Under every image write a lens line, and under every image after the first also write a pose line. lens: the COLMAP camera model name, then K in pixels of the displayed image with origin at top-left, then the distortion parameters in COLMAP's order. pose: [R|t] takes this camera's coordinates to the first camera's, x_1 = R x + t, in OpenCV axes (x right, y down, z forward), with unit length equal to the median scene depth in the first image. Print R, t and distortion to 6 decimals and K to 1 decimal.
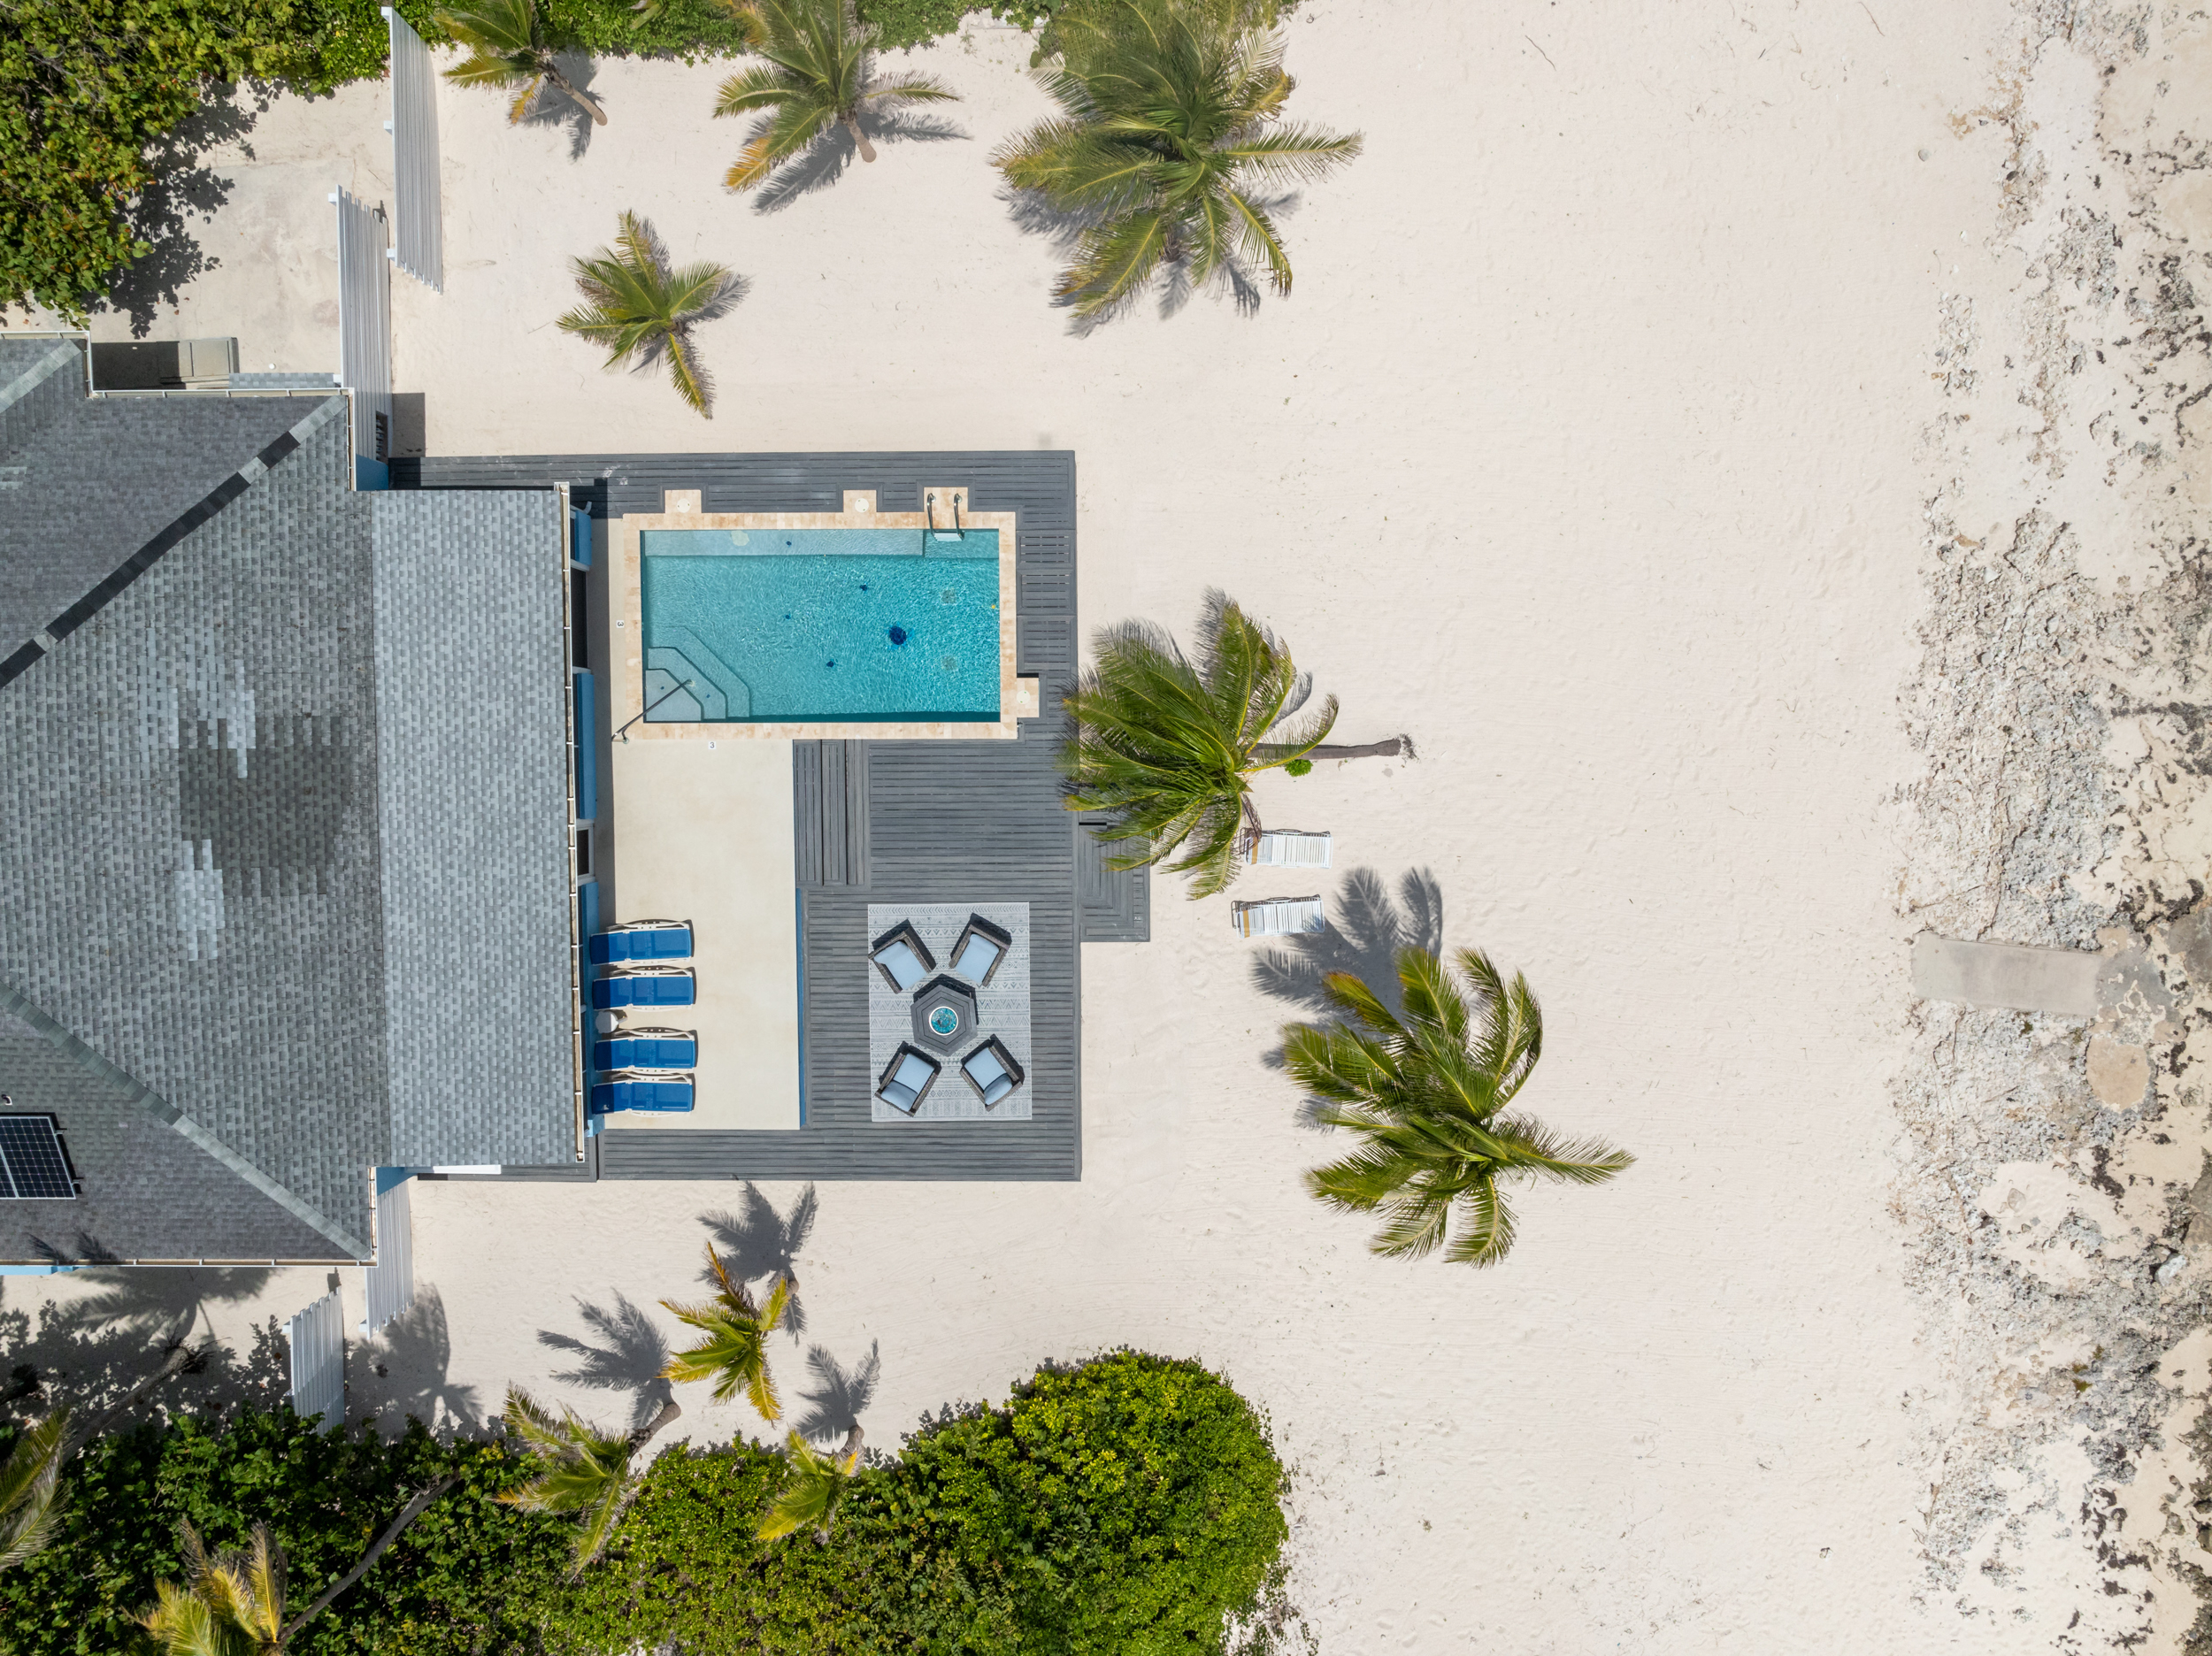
lens RADIAL K [[1555.9, 0, 1106.0], [0, 1555.9, 828.0], [0, 0, 1]] dist [-0.035819, 0.023798]
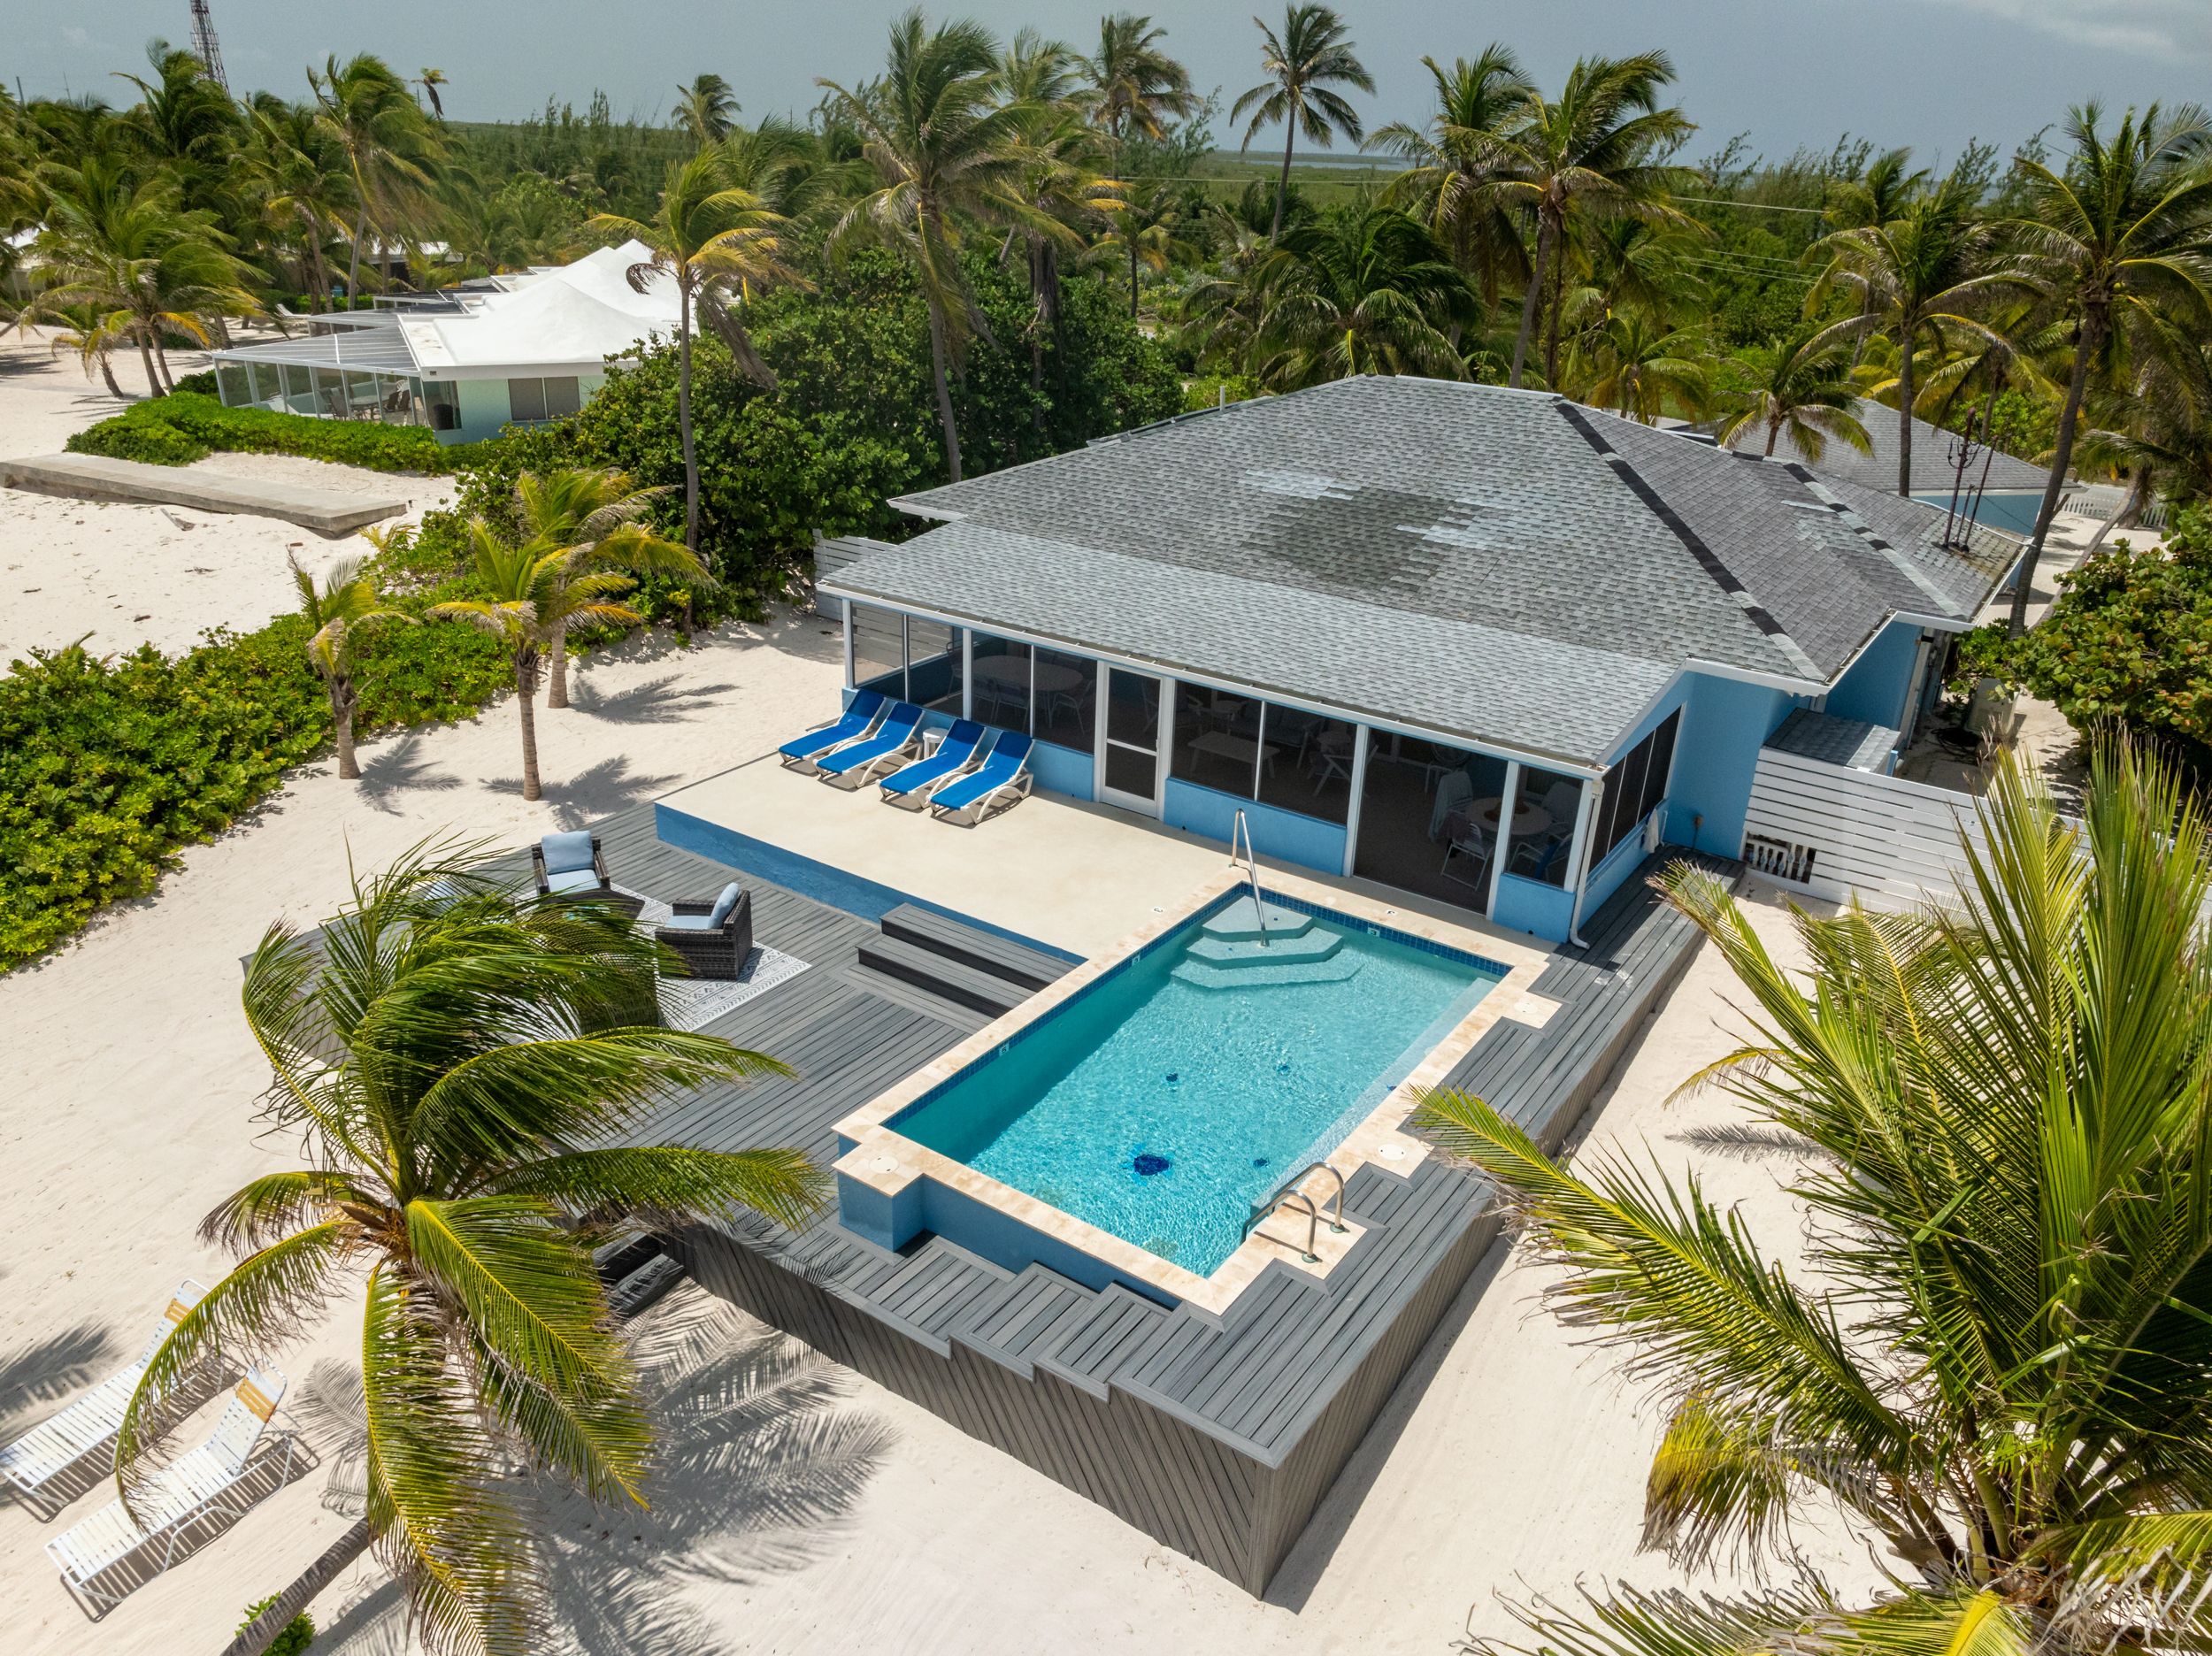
lens RADIAL K [[1555.9, 0, 1106.0], [0, 1555.9, 828.0], [0, 0, 1]] dist [-0.035819, 0.023798]
pose [[-0.573326, 0.330746, -0.749603, 0.227883], [-0.817120, -0.297928, 0.493512, -0.337797], [-0.060100, 0.895459, 0.441069, 0.672384]]
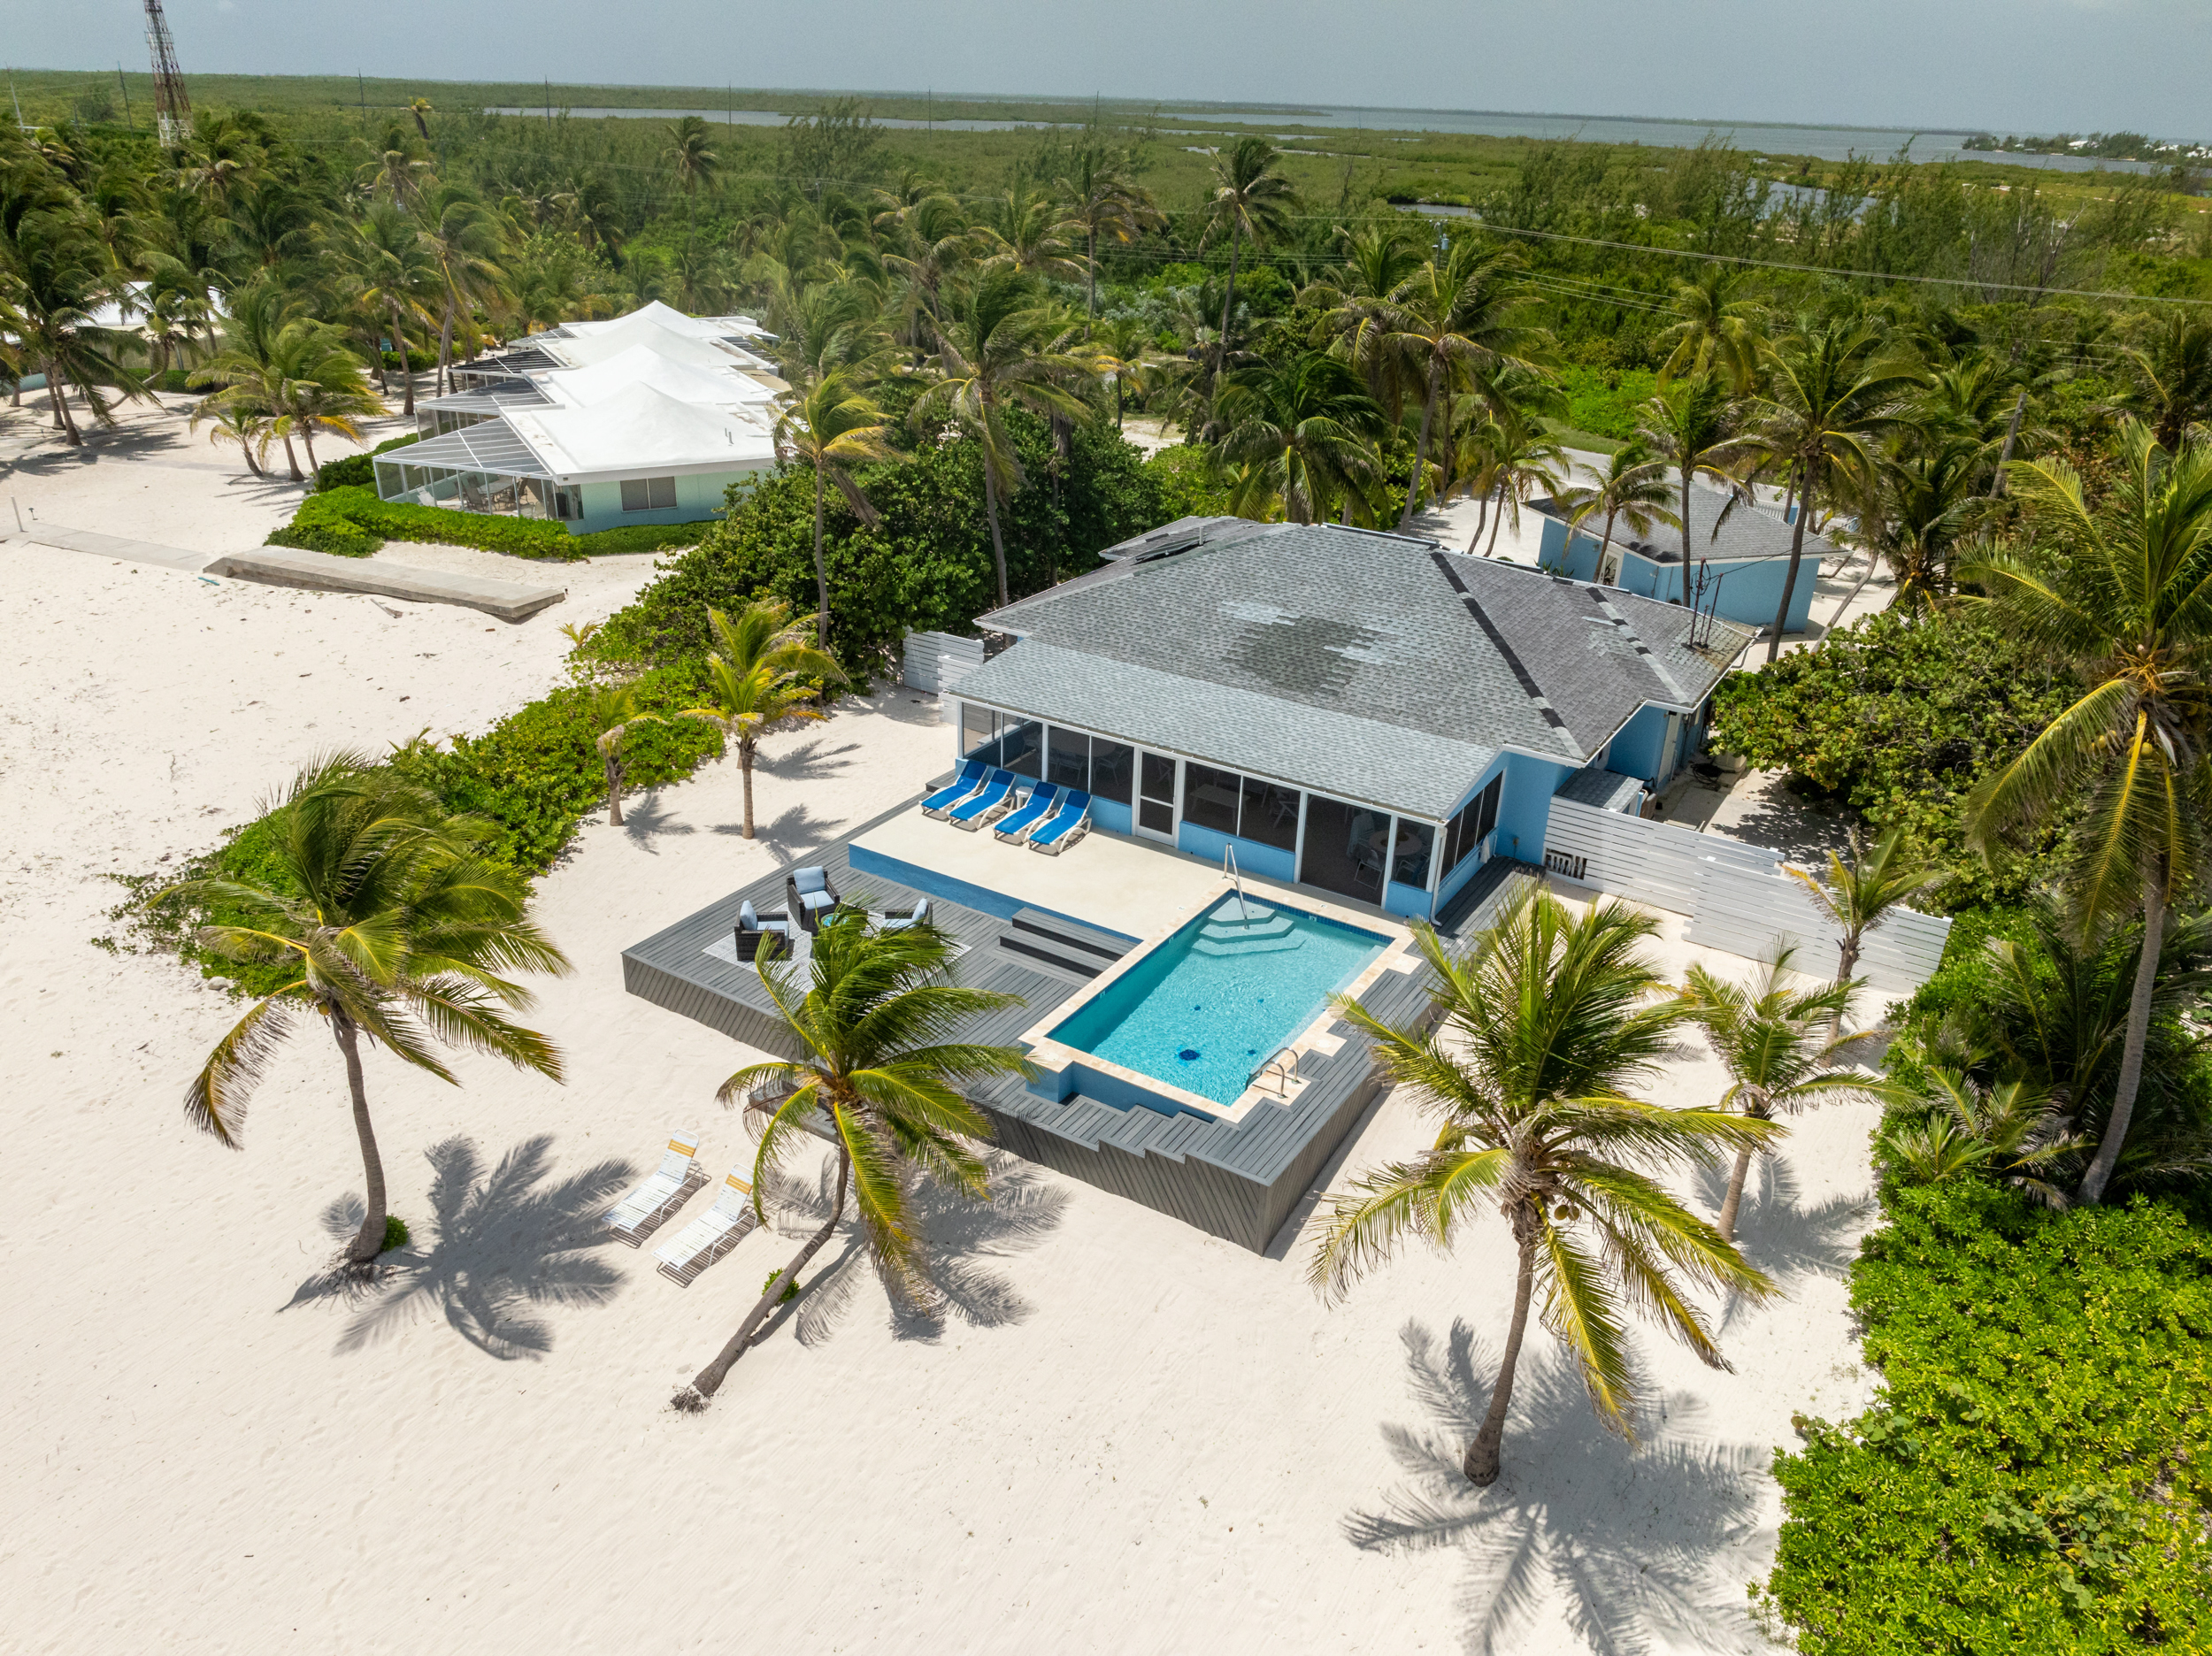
lens RADIAL K [[1555.9, 0, 1106.0], [0, 1555.9, 828.0], [0, 0, 1]] dist [-0.035819, 0.023798]
pose [[-0.539034, 0.363805, -0.759664, 0.546198], [-0.840369, -0.293078, 0.455944, -0.466758], [-0.056766, 0.884167, 0.463710, 0.455936]]
